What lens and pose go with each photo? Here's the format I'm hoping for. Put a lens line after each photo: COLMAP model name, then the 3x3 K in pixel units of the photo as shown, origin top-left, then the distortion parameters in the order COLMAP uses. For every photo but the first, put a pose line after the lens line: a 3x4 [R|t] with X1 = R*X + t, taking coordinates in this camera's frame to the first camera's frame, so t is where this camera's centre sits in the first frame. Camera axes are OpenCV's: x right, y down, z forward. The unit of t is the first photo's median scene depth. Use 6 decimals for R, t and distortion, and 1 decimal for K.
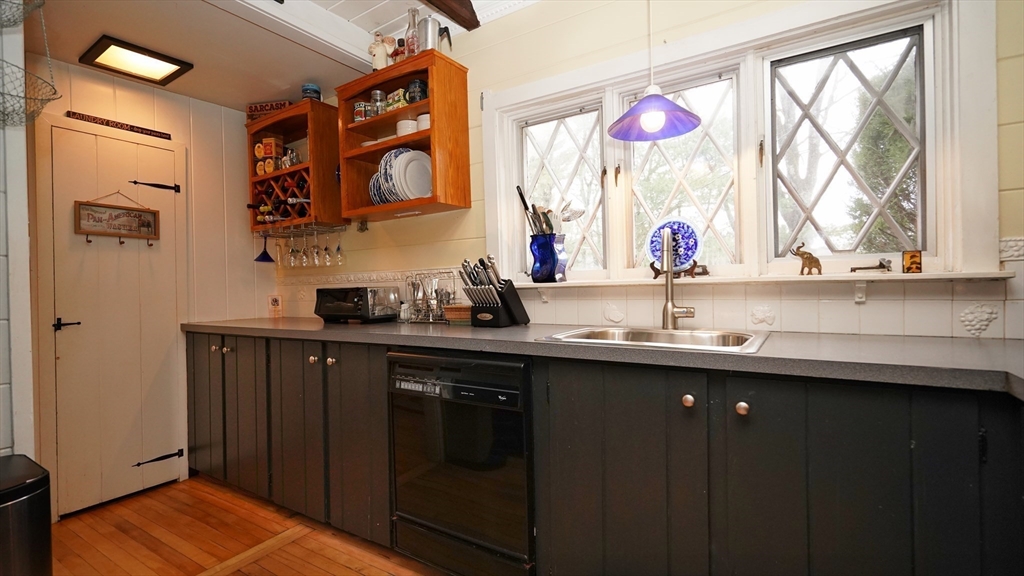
lens RADIAL K [[477.5, 0, 512.7], [0, 477.5, 291.0], [0, 0, 1]] dist [0.000171, -0.000153]
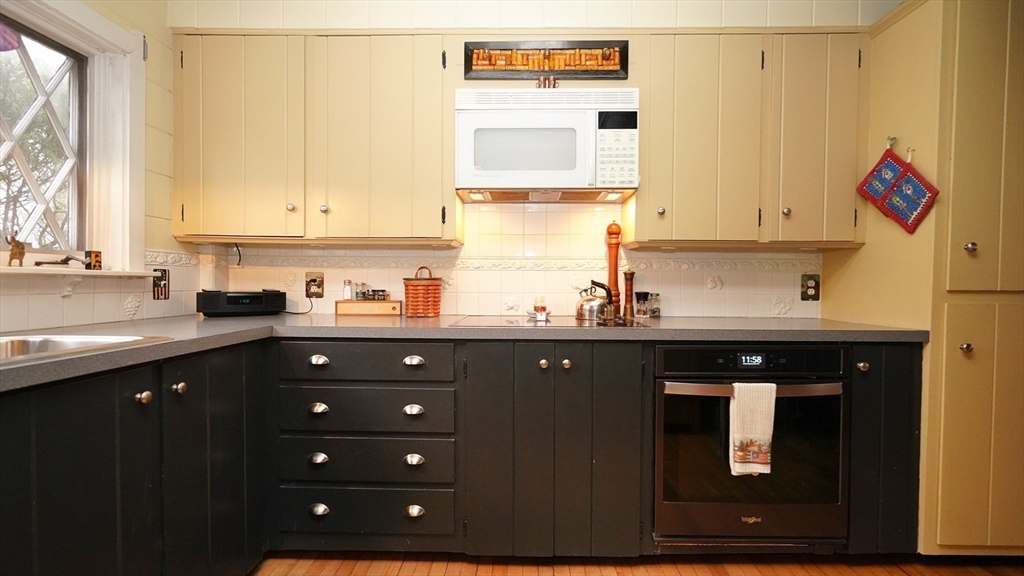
lens RADIAL K [[477.5, 0, 513.3], [0, 477.5, 288.4], [0, 0, 1]] dist [0.000171, -0.000153]
pose [[-0.528914, -0.000286, 0.848675, -0.672789], [0.001376, 0.999998, 0.001195, 0.007577], [-0.848674, 0.001800, -0.528913, 0.722832]]
